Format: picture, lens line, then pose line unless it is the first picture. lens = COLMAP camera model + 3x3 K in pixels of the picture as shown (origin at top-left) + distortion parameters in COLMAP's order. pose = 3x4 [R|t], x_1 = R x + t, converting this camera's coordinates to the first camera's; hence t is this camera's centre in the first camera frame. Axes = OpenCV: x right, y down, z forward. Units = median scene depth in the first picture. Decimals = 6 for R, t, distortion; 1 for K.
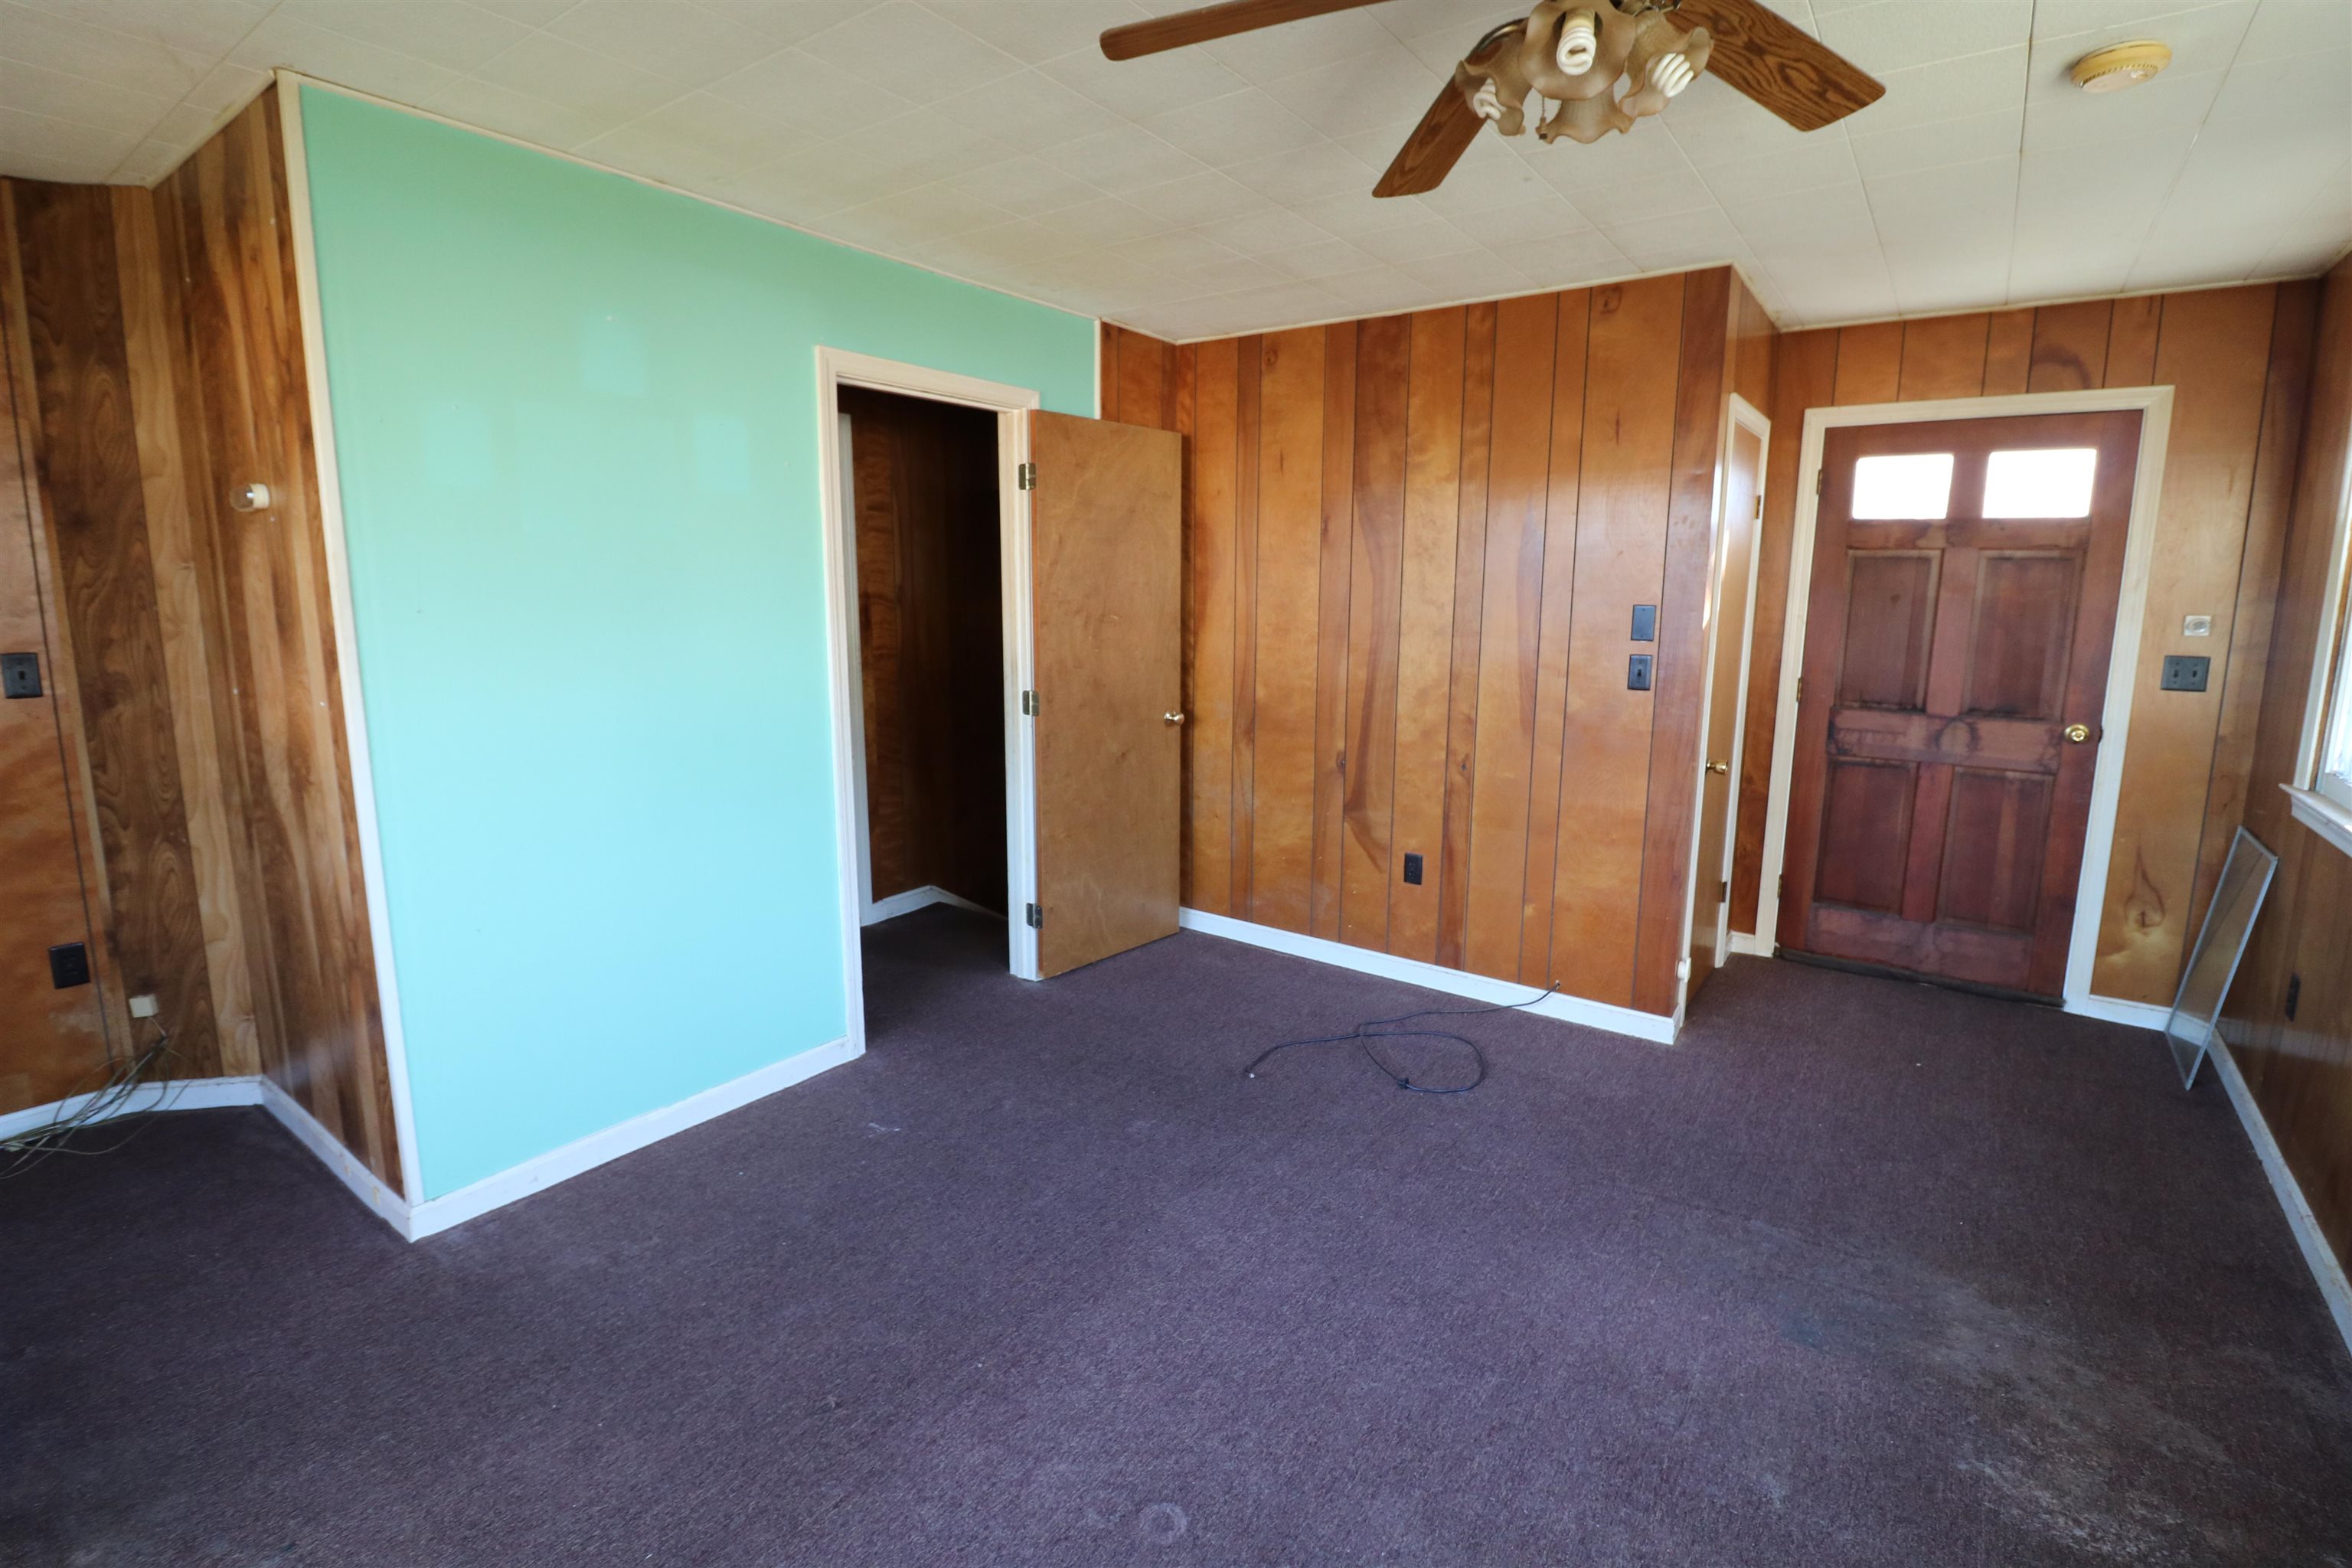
lens RADIAL K [[1084.0, 0, 1179.9], [0, 1084.0, 760.9], [0, 0, 1]] dist [-0.001489, -0.011508]
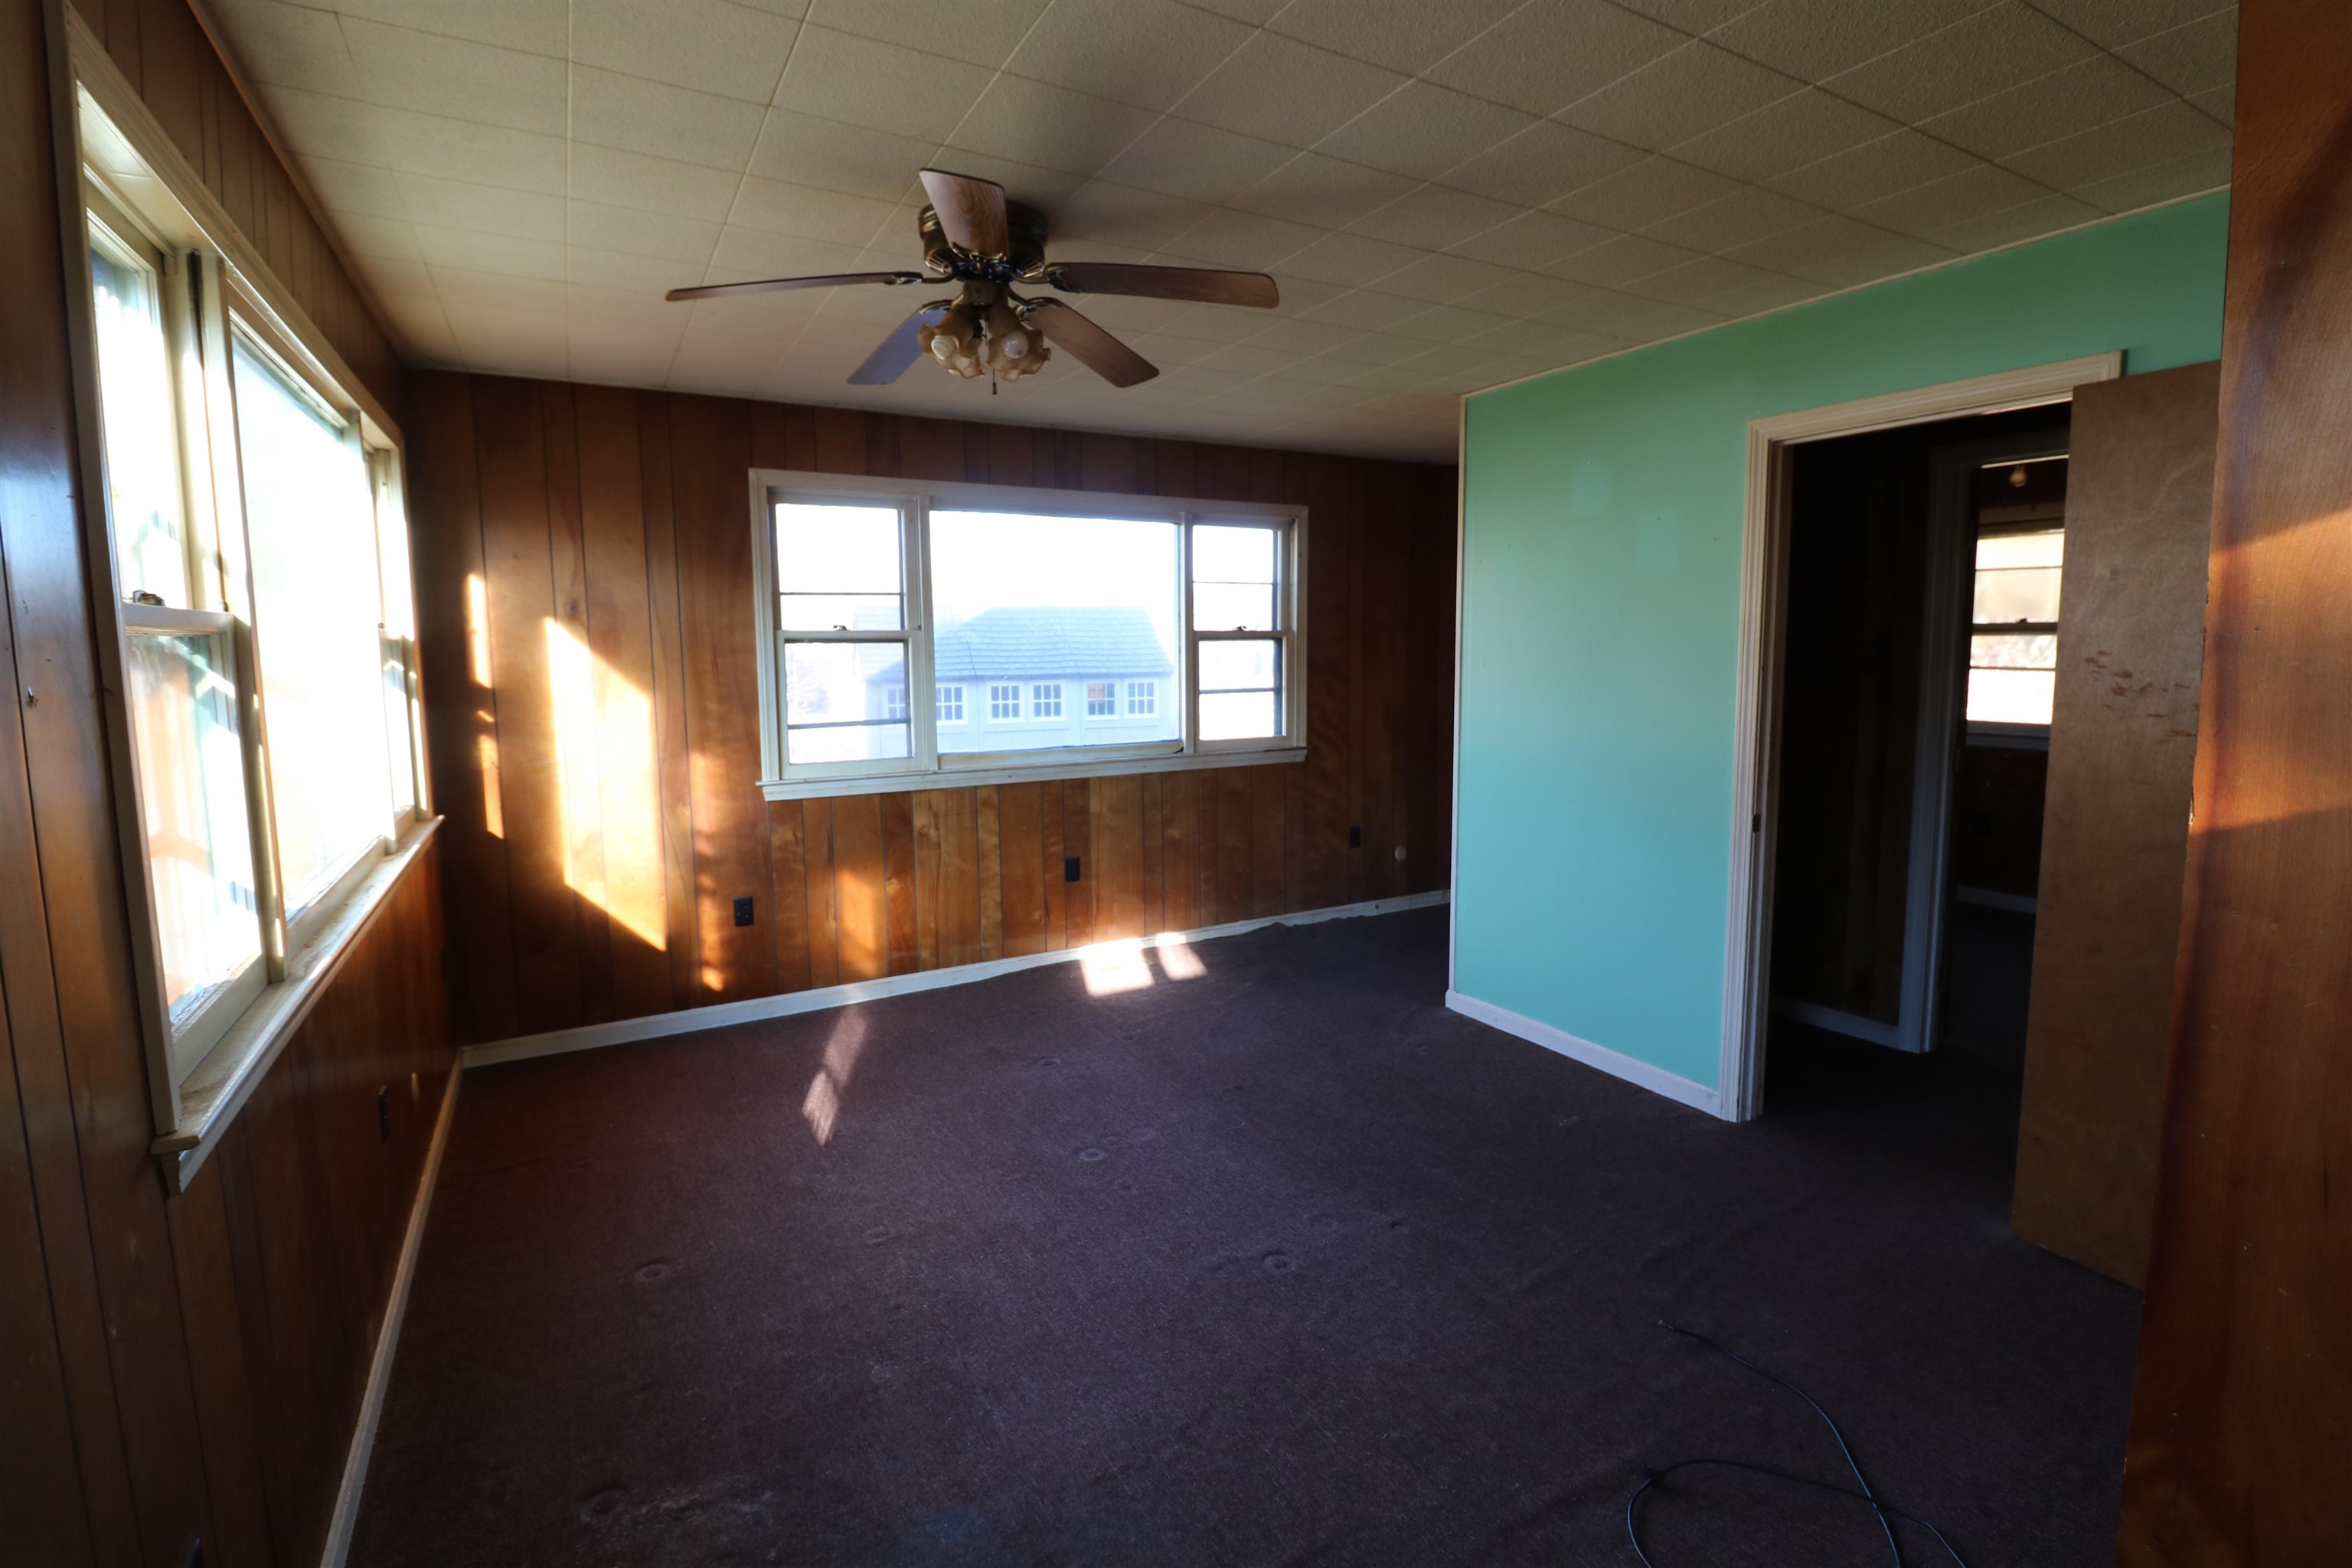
lens RADIAL K [[1084.0, 0, 1179.9], [0, 1084.0, 760.9], [0, 0, 1]] dist [-0.001489, -0.011508]
pose [[-0.409773, 0.092601, -0.907475, 1.155145], [-0.144498, 0.975684, 0.164809, -0.205731], [0.900670, 0.198663, -0.386428, 1.293928]]
